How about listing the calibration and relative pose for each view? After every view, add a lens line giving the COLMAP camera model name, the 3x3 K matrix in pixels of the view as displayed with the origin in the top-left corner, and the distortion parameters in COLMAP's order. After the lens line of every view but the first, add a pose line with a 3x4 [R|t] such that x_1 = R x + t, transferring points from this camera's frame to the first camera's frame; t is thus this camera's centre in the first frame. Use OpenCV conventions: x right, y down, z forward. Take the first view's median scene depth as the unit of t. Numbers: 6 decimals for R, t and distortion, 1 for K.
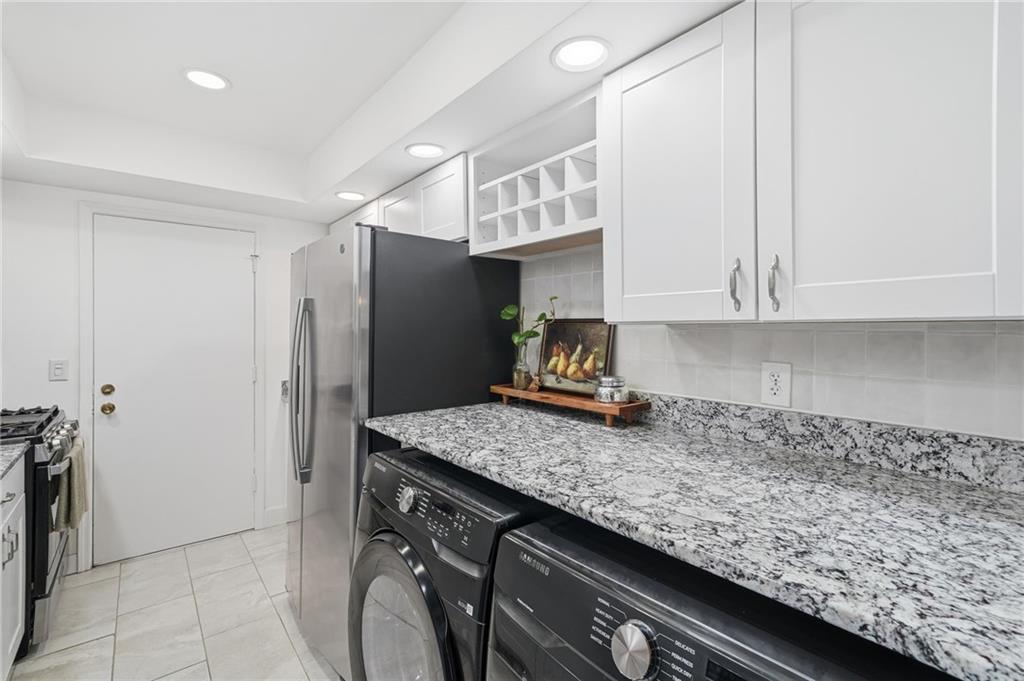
lens RADIAL K [[461.5, 0, 511.1], [0, 461.5, 326.7], [0, 0, 1]] dist [0.000899, 0.000556]
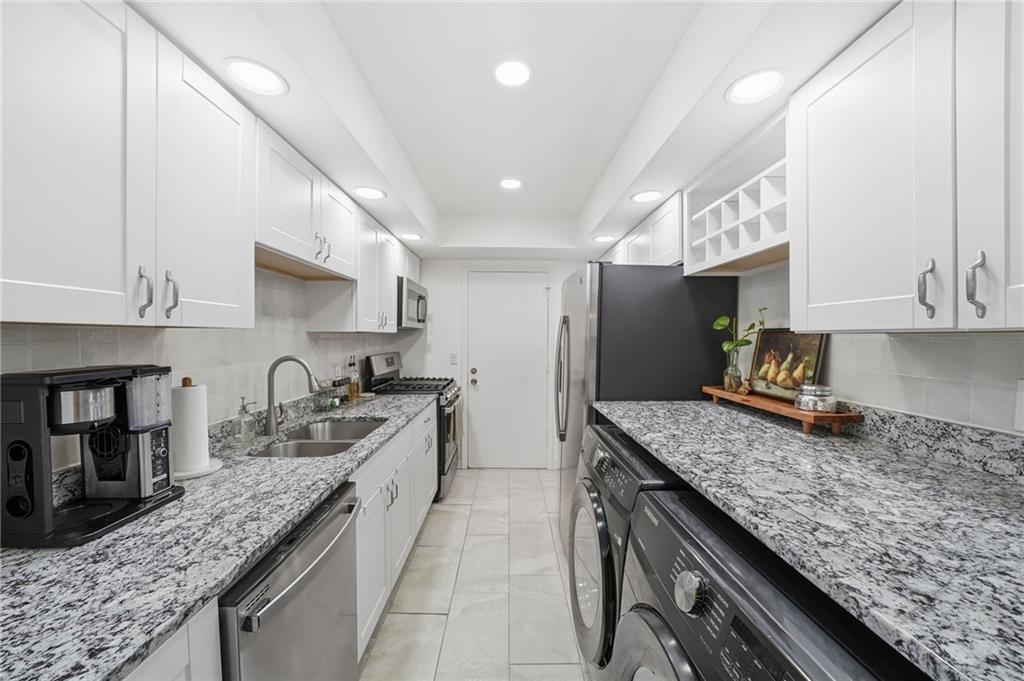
lens RADIAL K [[370.0, 0, 512.0], [0, 370.0, 340.5], [0, 0, 1]] dist [-0.041177, 0.005194]
pose [[0.784008, 0.010488, -0.620662, 0.197610], [-0.002640, 0.999905, 0.013562, 0.001346], [0.620745, -0.008994, 0.783961, -0.027215]]
